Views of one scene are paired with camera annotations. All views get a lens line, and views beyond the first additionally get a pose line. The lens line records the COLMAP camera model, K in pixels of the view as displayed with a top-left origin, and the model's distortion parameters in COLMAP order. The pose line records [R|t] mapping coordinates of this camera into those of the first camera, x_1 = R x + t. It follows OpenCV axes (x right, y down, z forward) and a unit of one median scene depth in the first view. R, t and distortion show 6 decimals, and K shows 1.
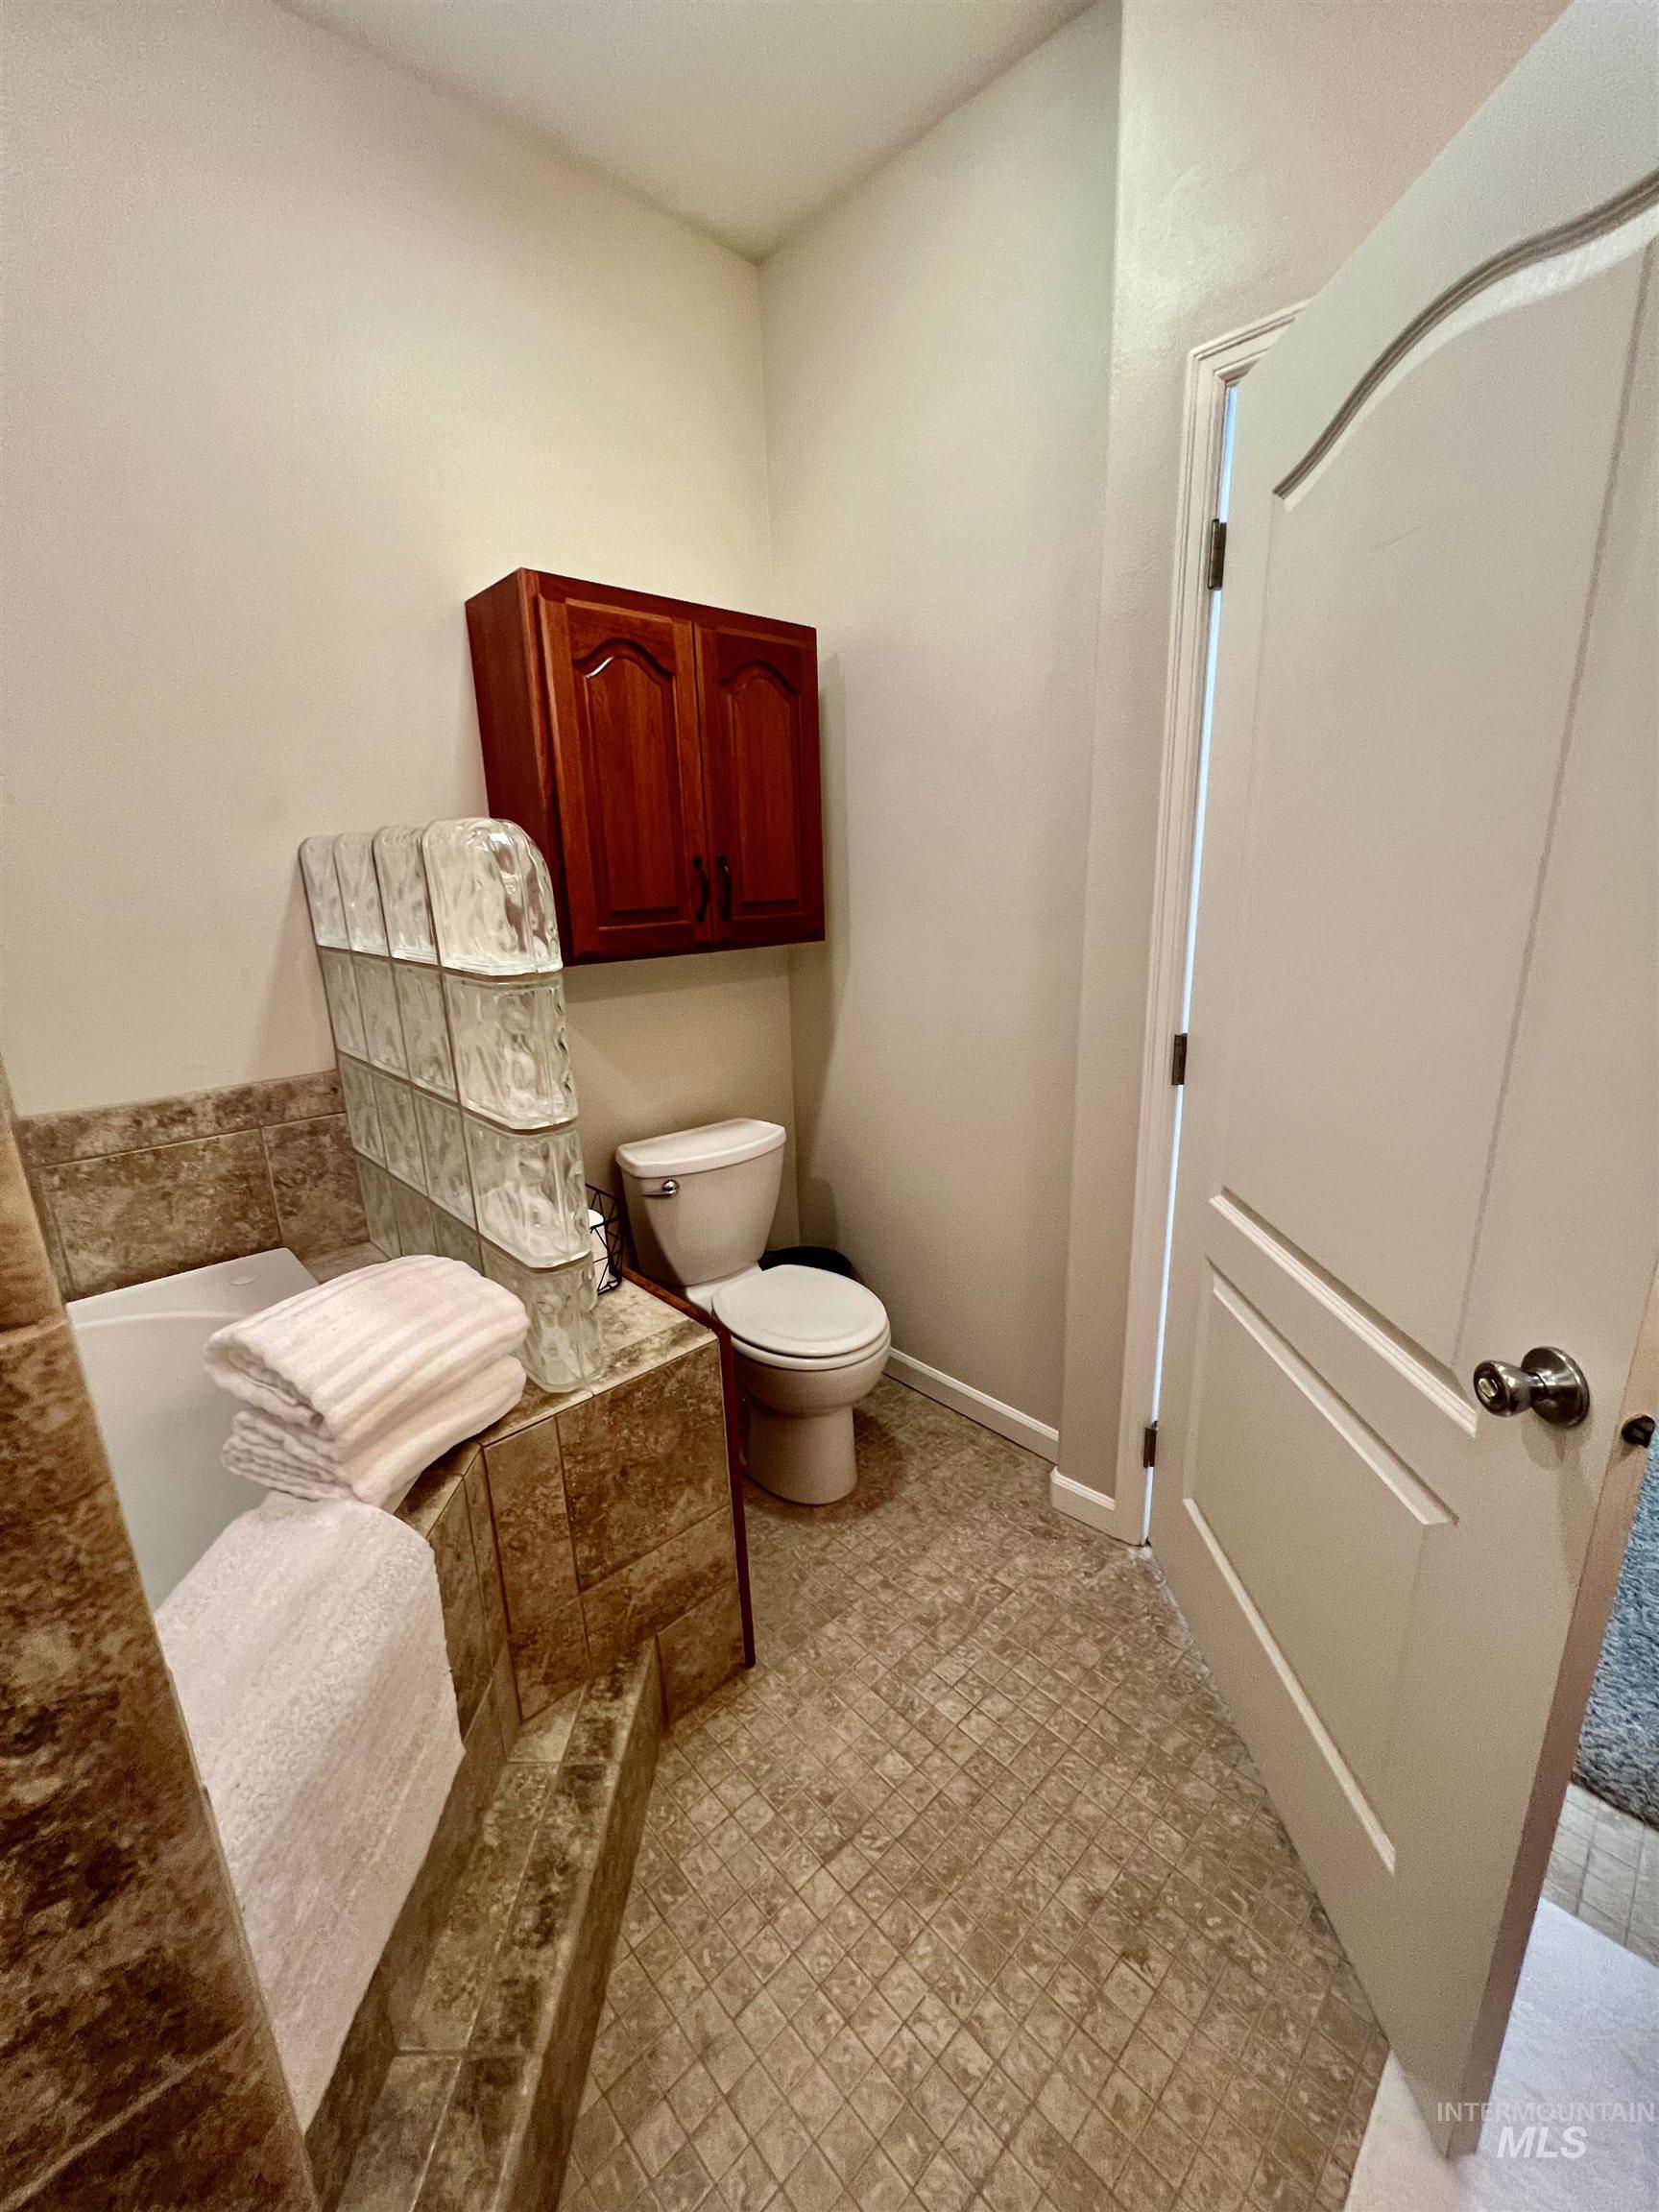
lens RADIAL K [[884.8, 0, 830.1], [0, 884.8, 1110.2], [0, 0, 1]] dist [-0.000605, -0.000048]
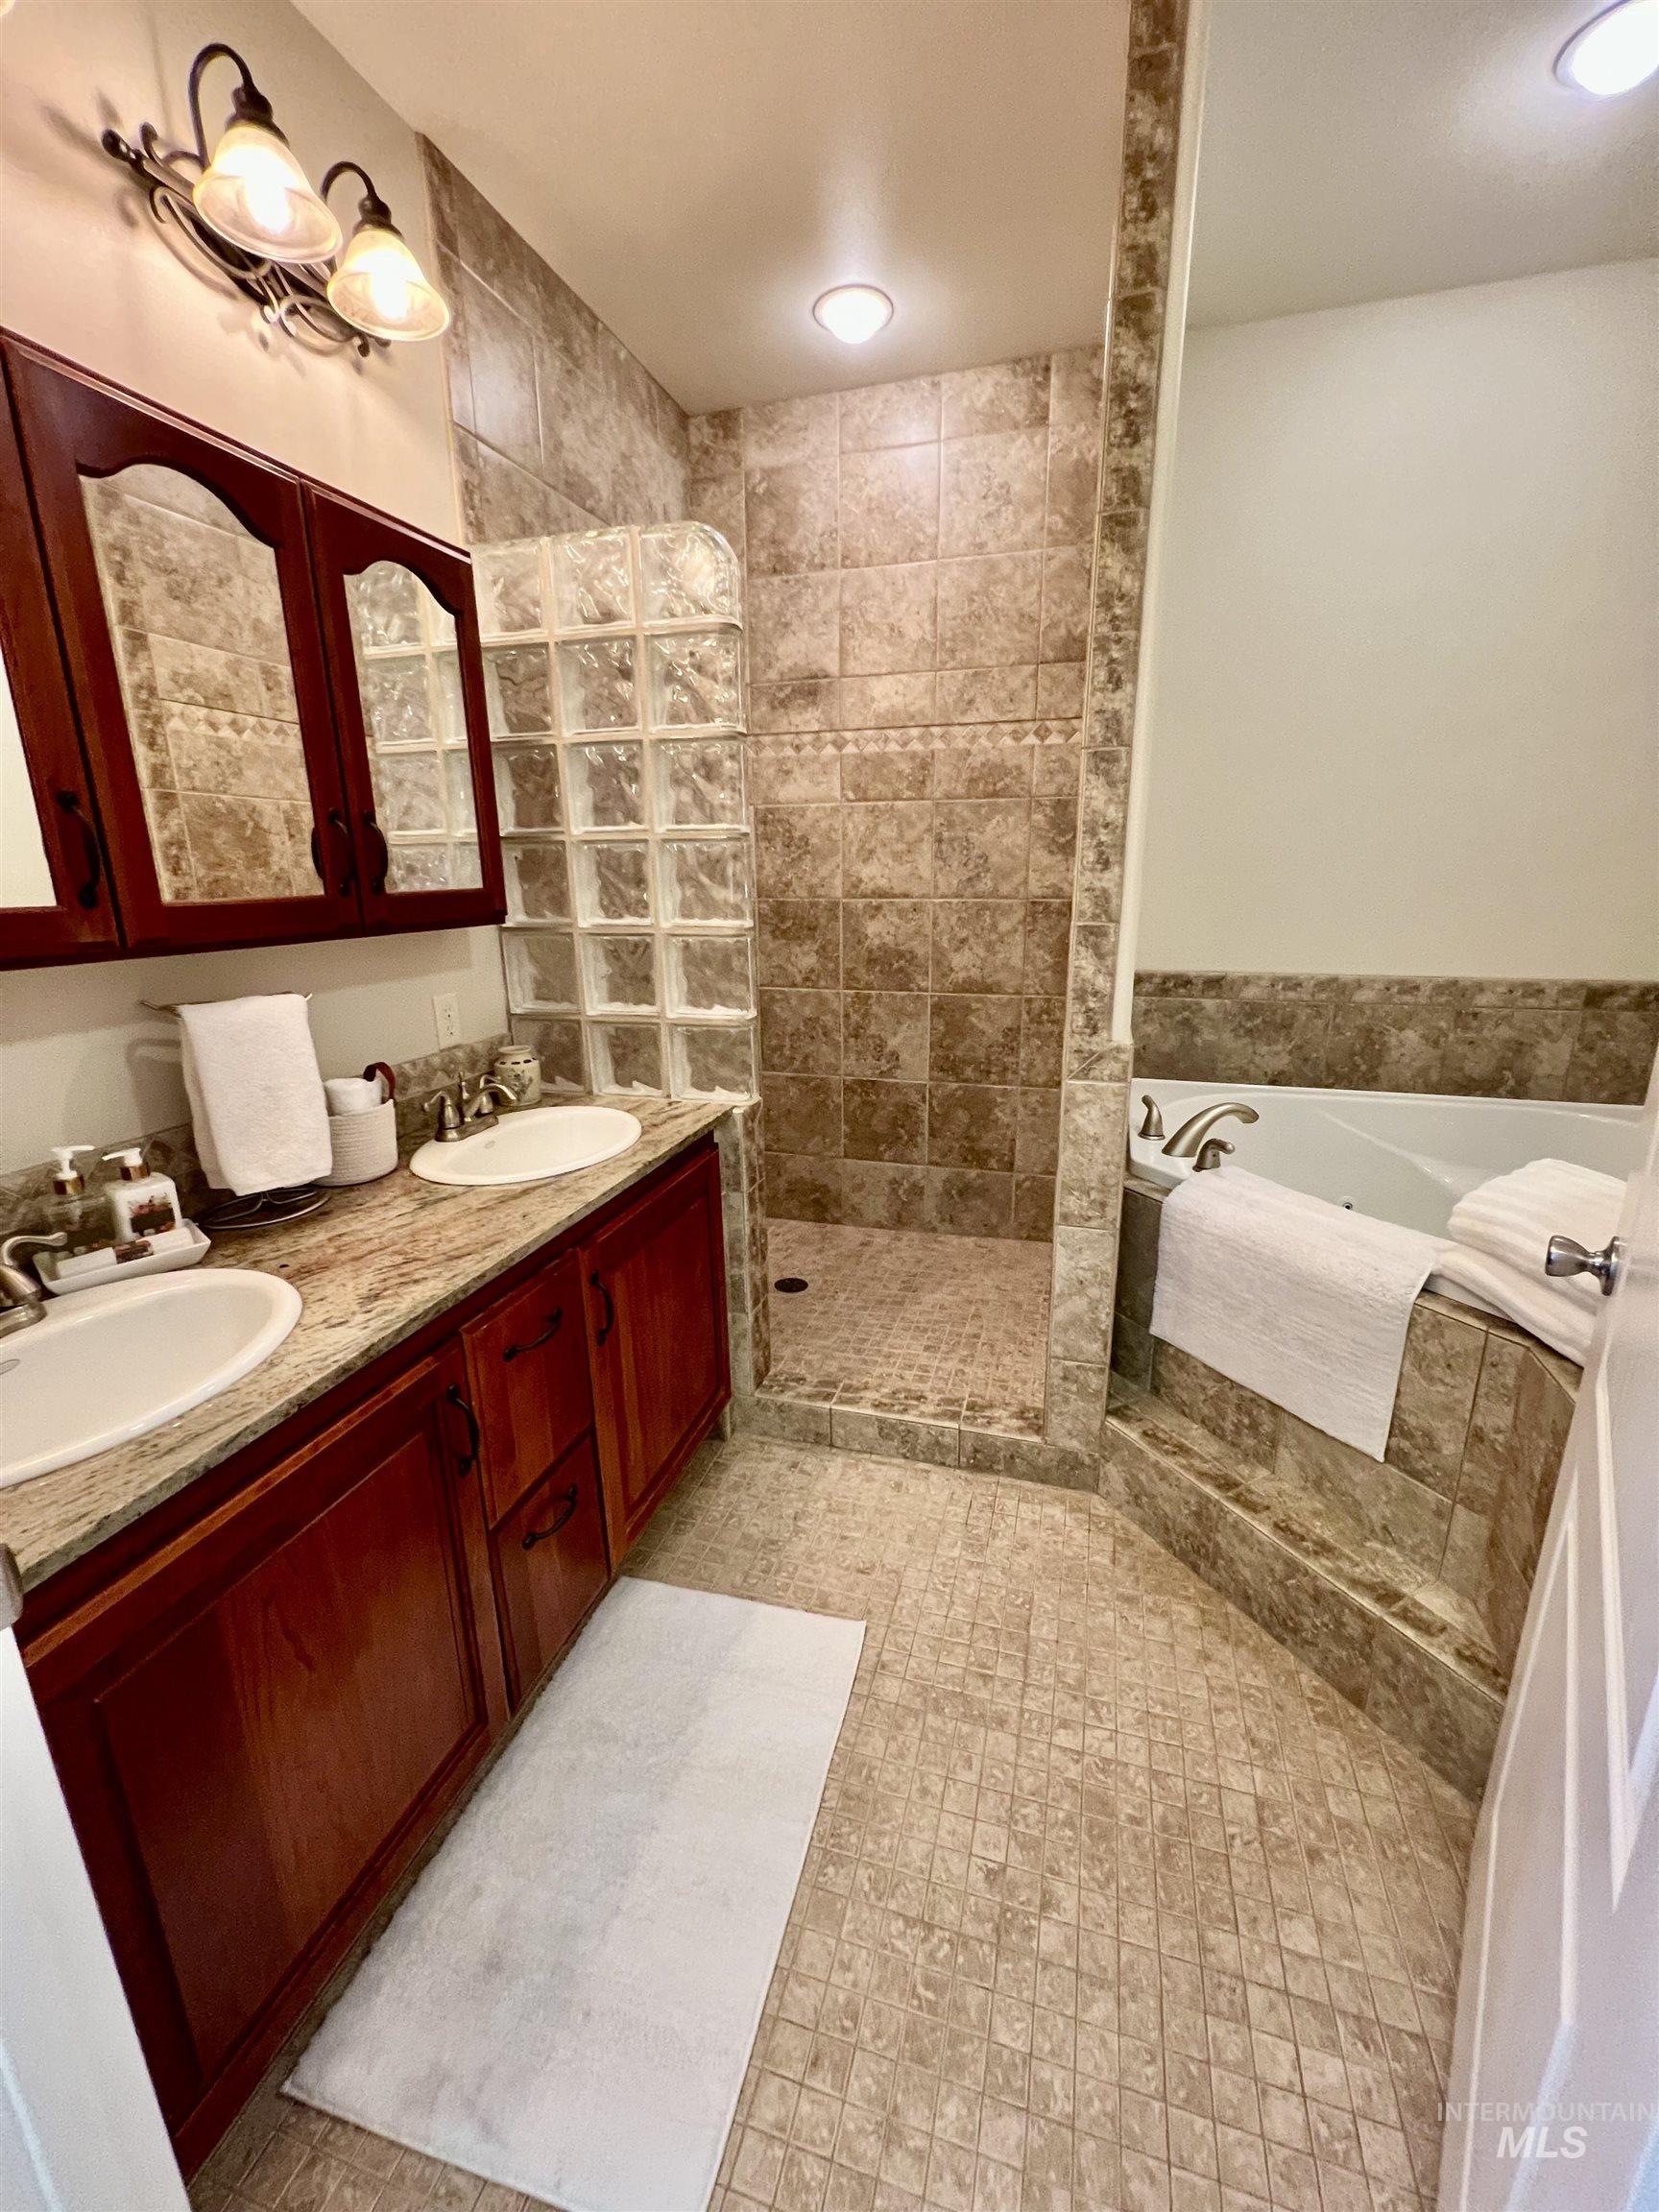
lens RADIAL K [[892.1, 0, 833.9], [0, 892.1, 1100.5], [0, 0, 1]] dist [-0.000640, -0.000058]
pose [[-0.867529, 0.158216, -0.471552, 0.834755], [-0.101477, 0.871818, 0.479204, -0.340081], [0.486925, 0.463575, -0.740272, 1.210766]]
